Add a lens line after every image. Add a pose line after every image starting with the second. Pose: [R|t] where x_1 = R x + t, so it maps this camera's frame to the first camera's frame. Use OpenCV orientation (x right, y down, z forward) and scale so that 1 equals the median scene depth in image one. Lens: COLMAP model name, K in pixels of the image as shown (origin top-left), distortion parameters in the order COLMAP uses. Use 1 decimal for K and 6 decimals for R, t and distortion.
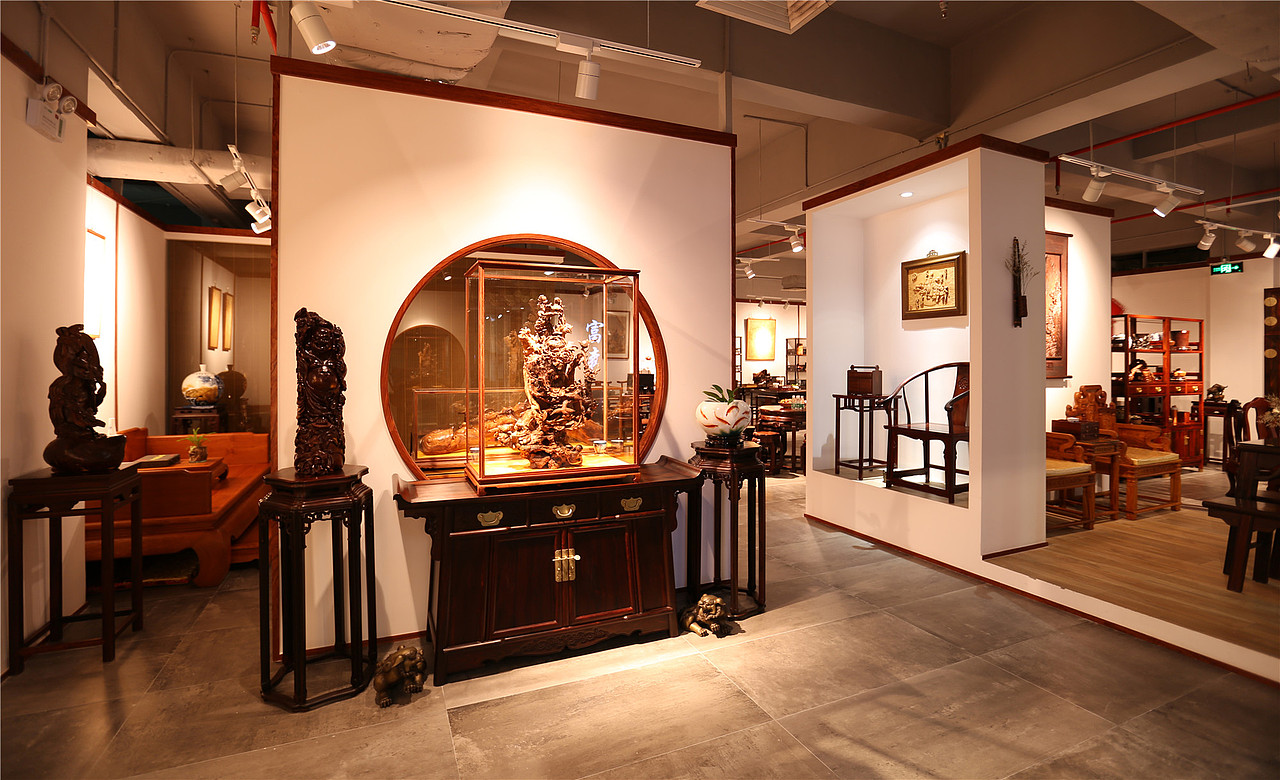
lens RADIAL K [[594.9, 0, 639.5], [0, 594.9, 361.3], [0, 0, 1]] dist [-0.036205, 0.000138]
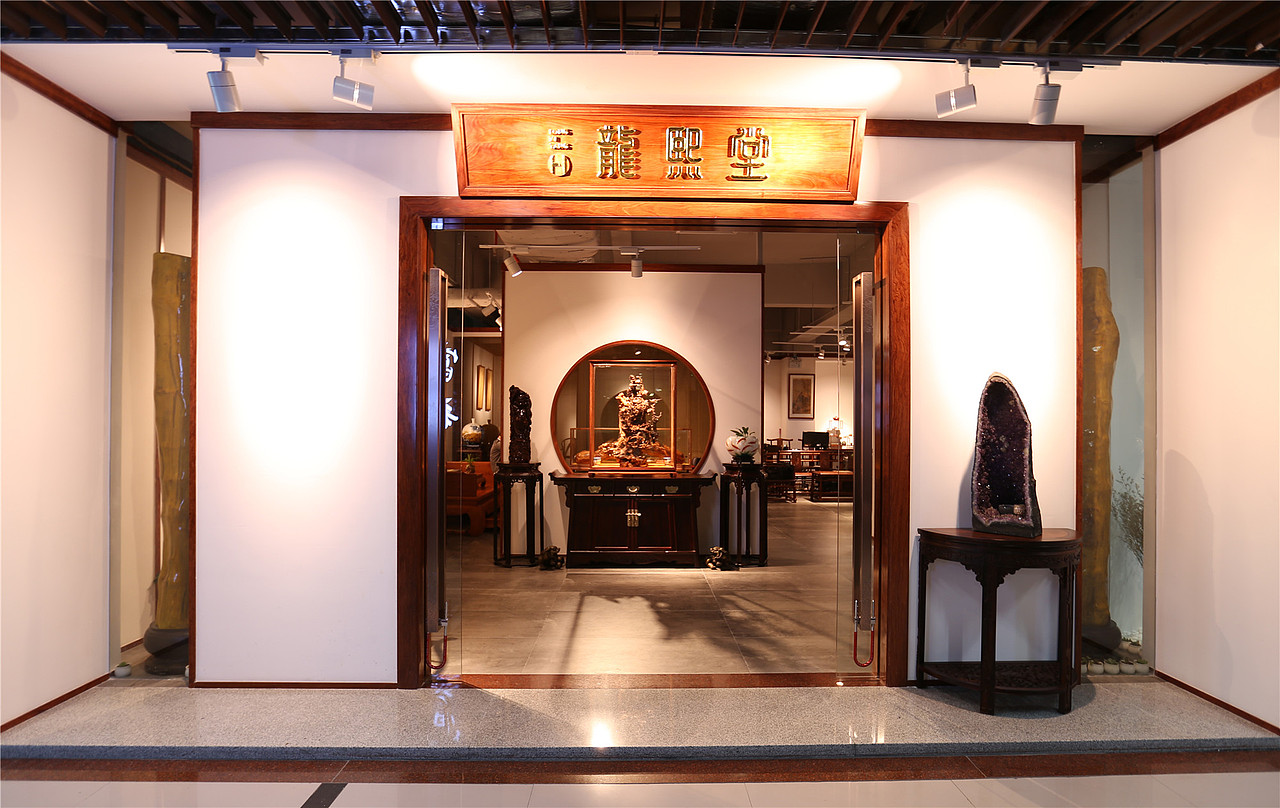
lens RADIAL K [[653.2, 0, 641.9], [0, 653.2, 418.9], [0, 0, 1]] dist [-0.017417, 0.000535]
pose [[0.924858, 0.001508, -0.380309, 0.645188], [-0.006054, 0.999924, -0.010756, 0.046024], [0.380264, 0.012250, 0.924797, -0.860135]]
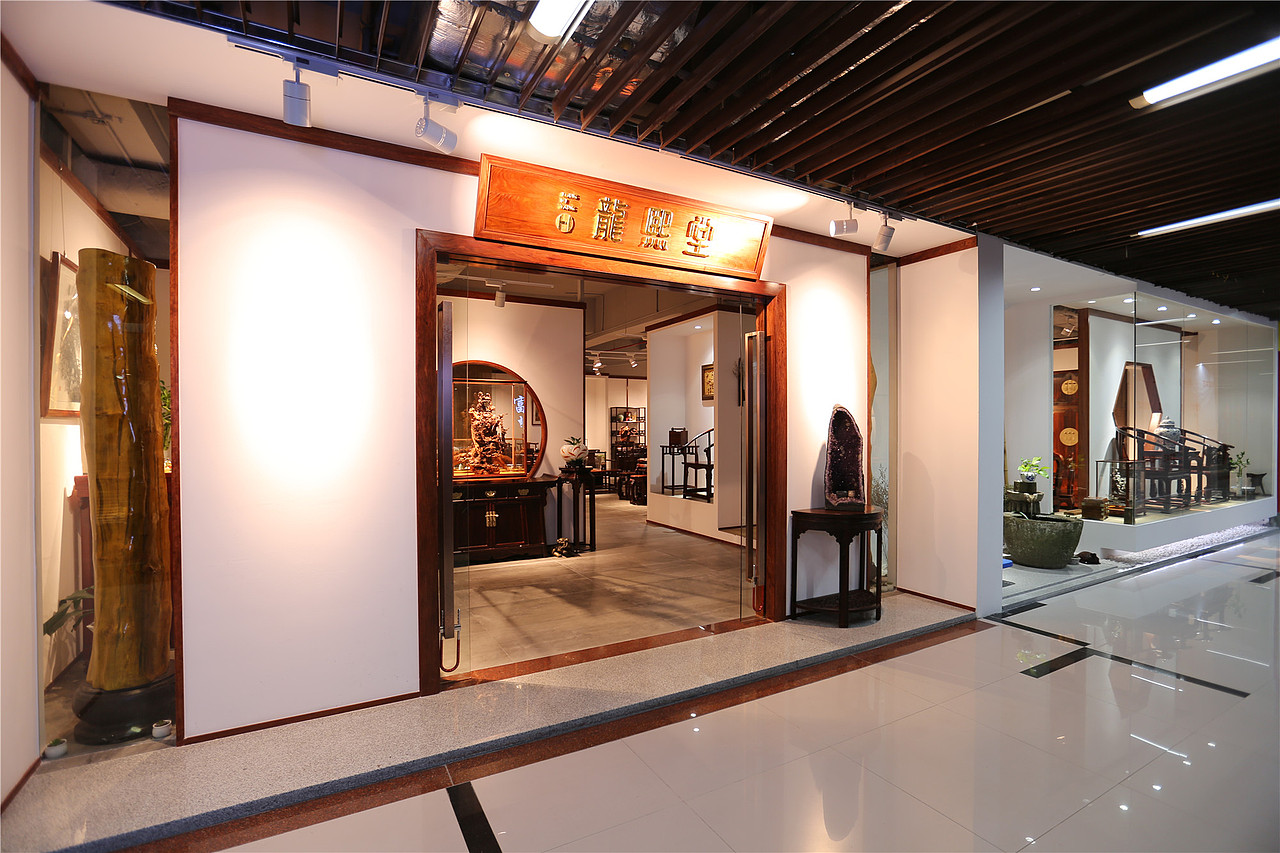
lens RADIAL K [[575.2, 0, 623.6], [0, 575.2, 428.5], [0, 0, 1]] dist [-0.013068, 0.000524]
pose [[0.997052, -0.001228, 0.076721, 0.178541], [0.001310, 0.999999, -0.001015, 0.018077], [-0.076719, 0.001113, 0.997052, -1.025894]]
